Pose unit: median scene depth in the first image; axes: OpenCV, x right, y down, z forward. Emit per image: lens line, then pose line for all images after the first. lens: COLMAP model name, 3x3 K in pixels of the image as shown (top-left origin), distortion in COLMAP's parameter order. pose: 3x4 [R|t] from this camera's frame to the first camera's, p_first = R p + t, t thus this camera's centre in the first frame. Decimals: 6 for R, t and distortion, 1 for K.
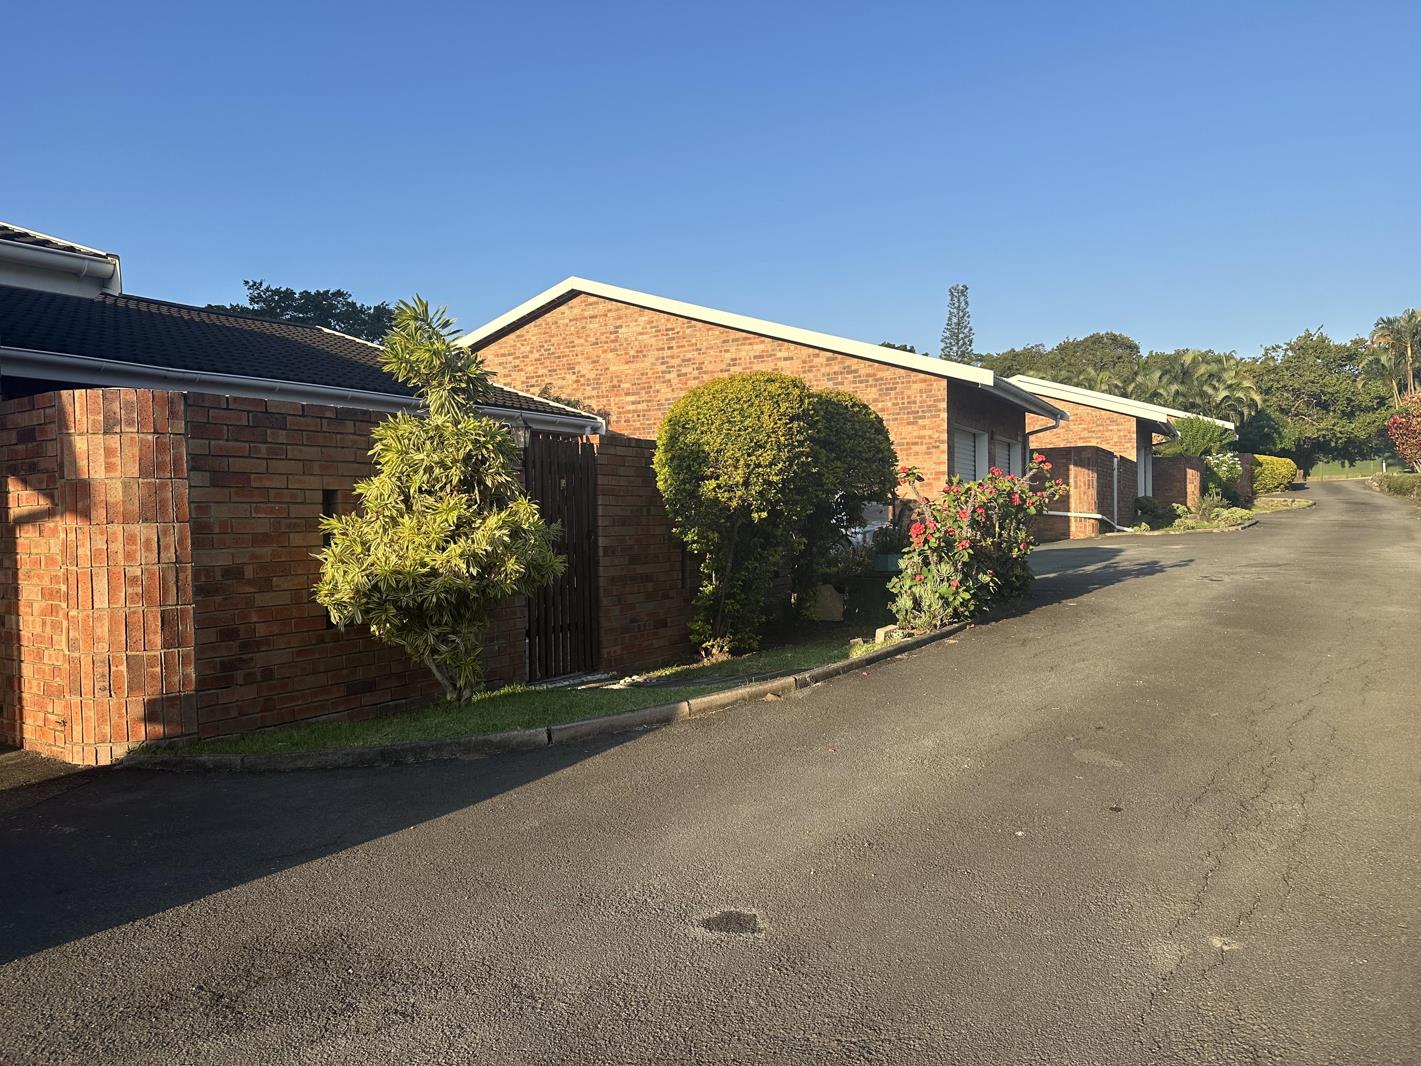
lens RADIAL K [[988.1, 0, 713.4], [0, 988.1, 527.5], [0, 0, 1]] dist [0.090249, -0.115907]
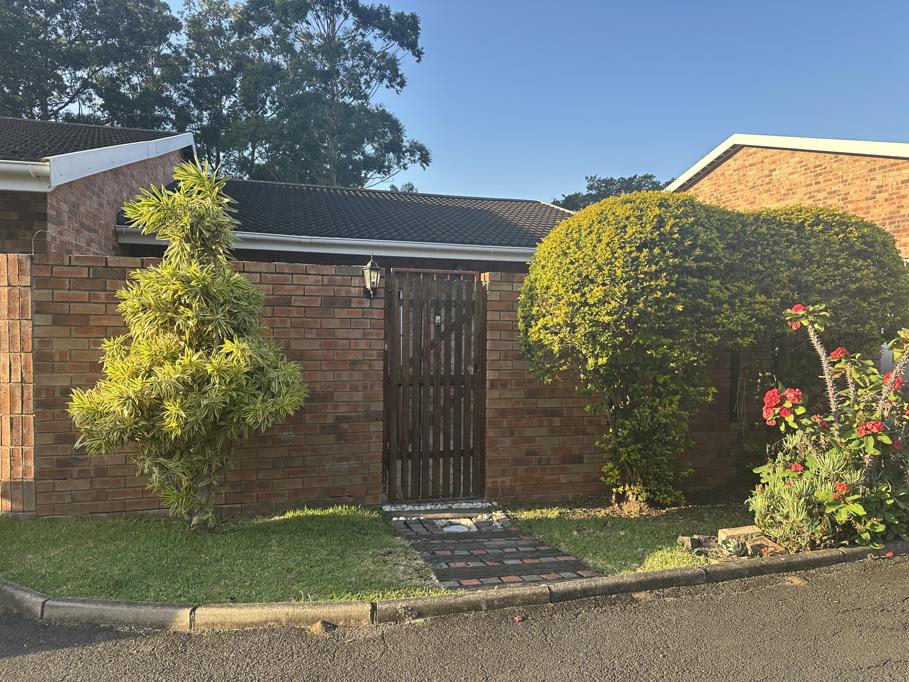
lens RADIAL K [[632.1, 0, 456.3], [0, 632.1, 337.5], [0, 0, 1]] dist [0.090249, -0.115907]
pose [[0.750369, 0.037723, -0.659942, 0.299256], [-0.028707, 0.999288, 0.024480, -0.040486], [0.660396, 0.000576, 0.750917, 0.477009]]
